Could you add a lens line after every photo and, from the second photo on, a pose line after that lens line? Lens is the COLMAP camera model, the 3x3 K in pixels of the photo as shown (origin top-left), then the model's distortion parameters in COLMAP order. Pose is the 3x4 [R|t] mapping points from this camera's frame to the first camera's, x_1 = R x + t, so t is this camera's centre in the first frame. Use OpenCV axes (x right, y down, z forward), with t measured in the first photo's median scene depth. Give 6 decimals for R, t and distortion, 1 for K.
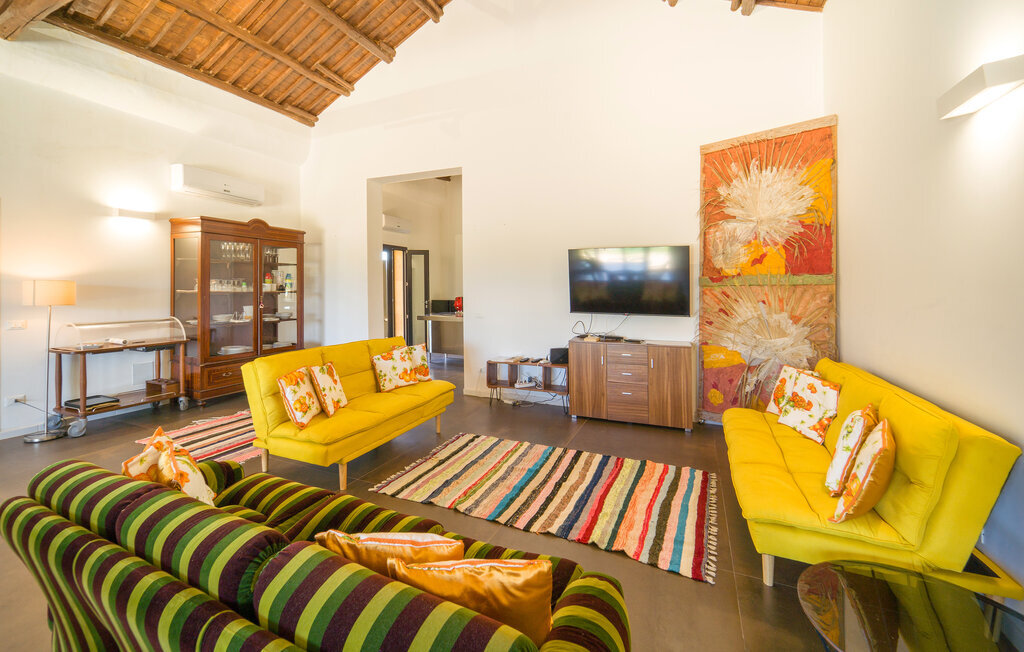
lens RADIAL K [[420.3, 0, 508.8], [0, 420.3, 295.1], [0, 0, 1]] dist [0.001386, -0.000007]
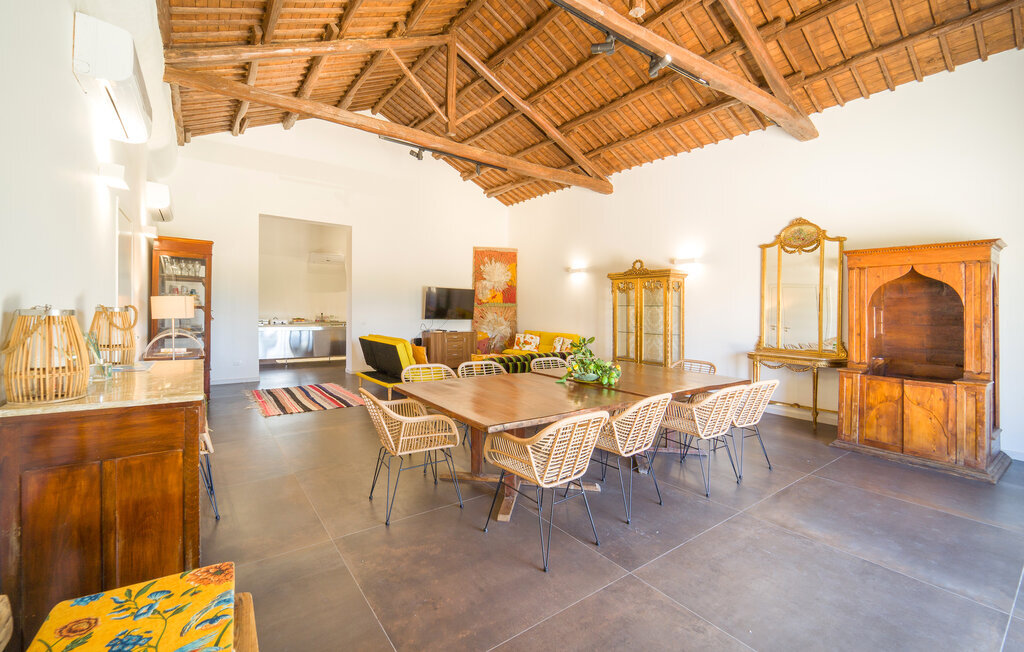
lens RADIAL K [[424.3, 0, 500.2], [0, 424.3, 302.1], [0, 0, 1]] dist [-0.000139, 0.000058]
pose [[0.515248, 0.026596, 0.856628, -1.505111], [-0.002821, 0.999566, -0.029337, 0.023696], [-0.857037, 0.012700, 0.515099, -0.348669]]
